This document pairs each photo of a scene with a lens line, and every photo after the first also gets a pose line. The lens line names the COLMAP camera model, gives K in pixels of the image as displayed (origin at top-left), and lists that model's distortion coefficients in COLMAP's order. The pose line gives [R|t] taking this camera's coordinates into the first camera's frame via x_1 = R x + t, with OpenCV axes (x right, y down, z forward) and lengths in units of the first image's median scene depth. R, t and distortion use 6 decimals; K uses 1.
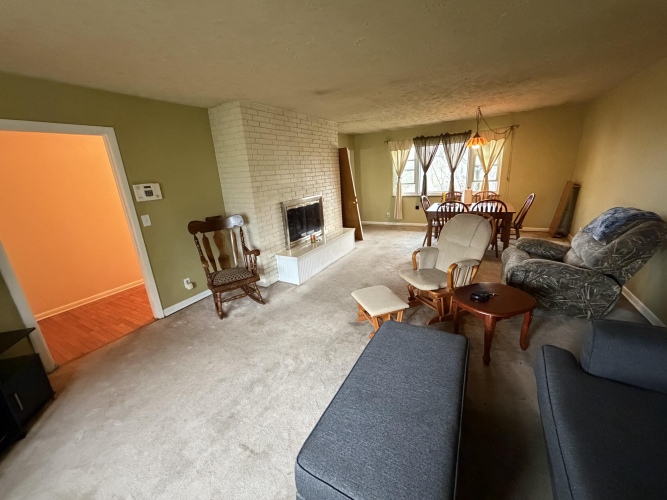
lens RADIAL K [[266.4, 0, 333.3], [0, 266.4, 249.5], [0, 0, 1]] dist [0.000927, 0.000526]
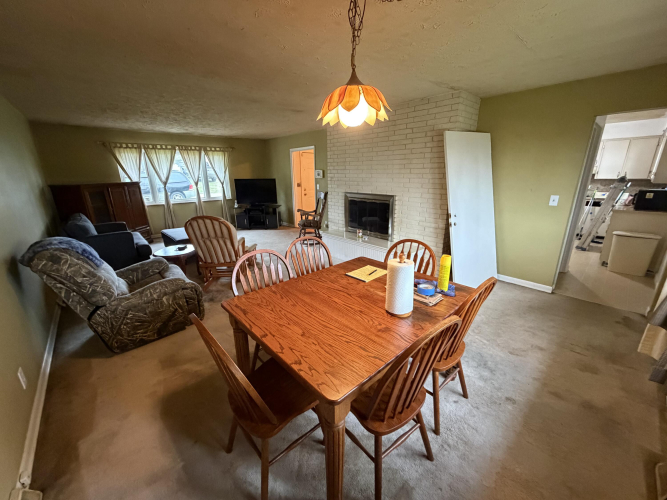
lens RADIAL K [[266.4, 0, 334.1], [0, 266.4, 249.8], [0, 0, 1]] dist [0.000927, 0.000526]
pose [[-0.301882, 0.337788, -0.891497, 1.023477], [-0.240369, 0.877945, 0.414048, -0.447425], [0.922546, 0.339281, -0.183842, 1.287101]]
